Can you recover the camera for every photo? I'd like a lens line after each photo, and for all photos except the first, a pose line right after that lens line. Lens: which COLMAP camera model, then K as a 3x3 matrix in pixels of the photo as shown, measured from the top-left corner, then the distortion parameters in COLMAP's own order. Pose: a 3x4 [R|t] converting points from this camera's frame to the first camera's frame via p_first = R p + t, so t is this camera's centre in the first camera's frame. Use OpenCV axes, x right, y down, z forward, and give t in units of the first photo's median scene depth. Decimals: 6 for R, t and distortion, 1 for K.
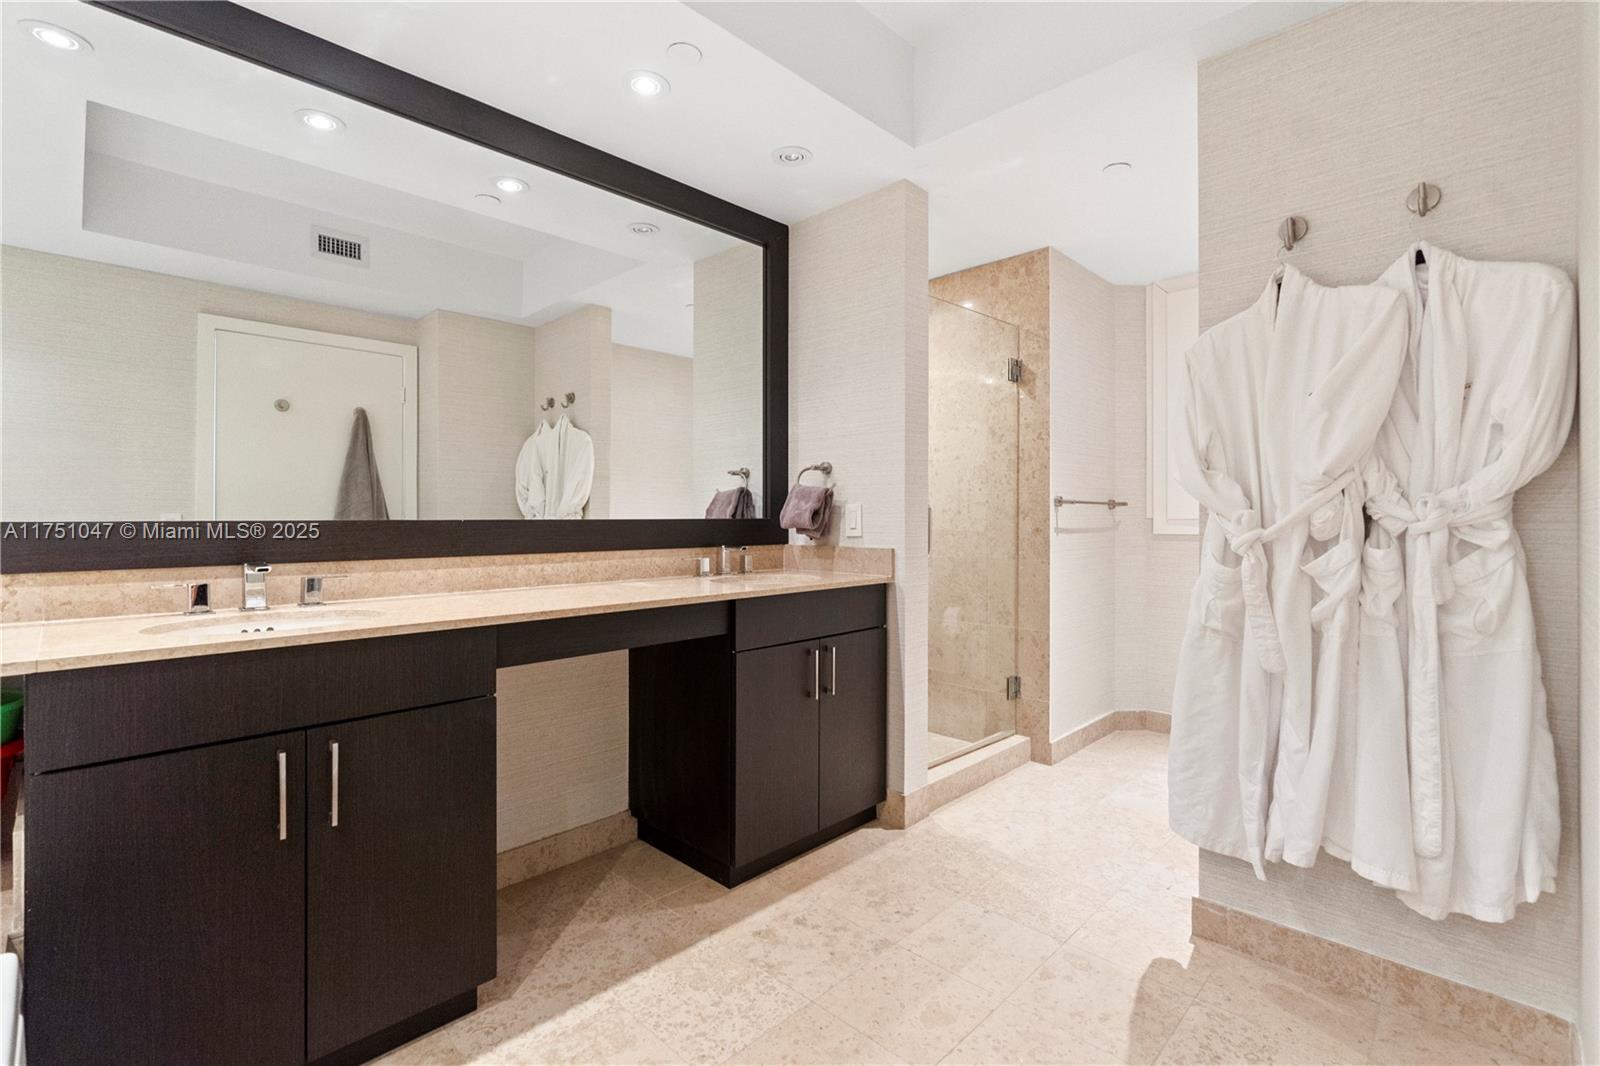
lens RADIAL K [[724.7, 0, 802.1], [0, 724.7, 524.3], [0, 0, 1]] dist [-0.006607, 0.002016]
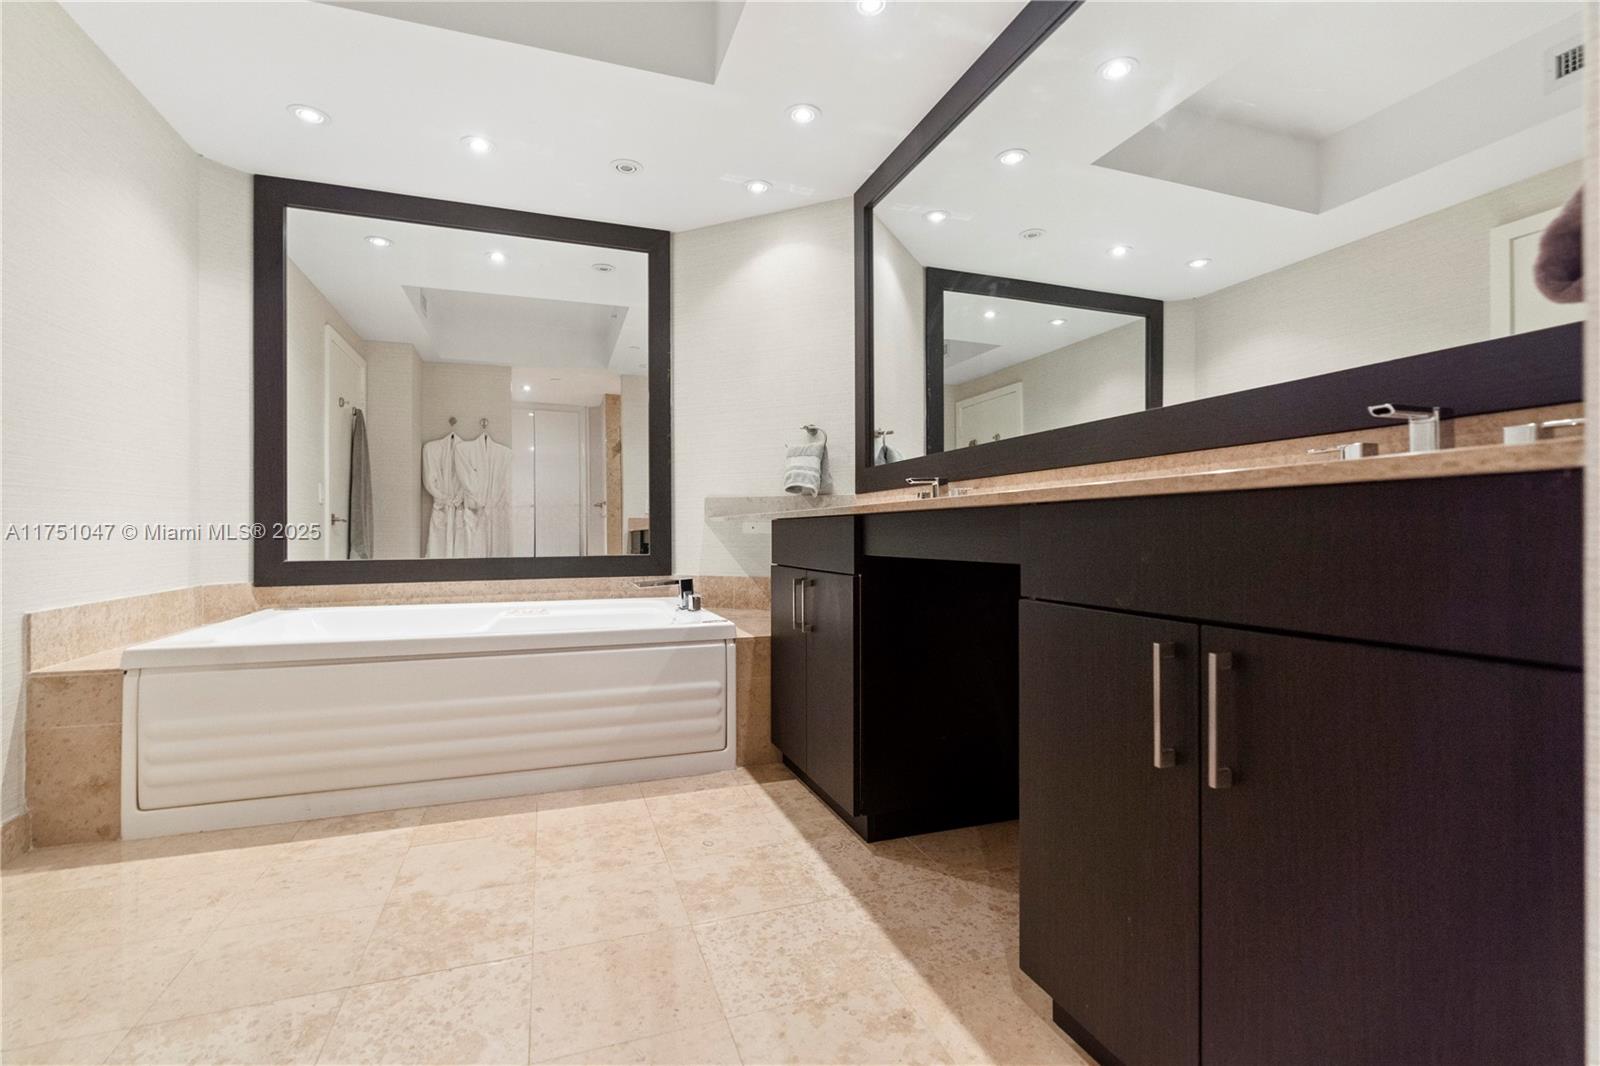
lens RADIAL K [[724.7, 0, 805.1], [0, 724.7, 531.9], [0, 0, 1]] dist [-0.006607, 0.002016]
pose [[-0.444321, -0.003754, -0.895860, 0.600393], [-0.004242, 0.999989, -0.002087, 0.149356], [0.895858, 0.002873, -0.444332, 1.303775]]
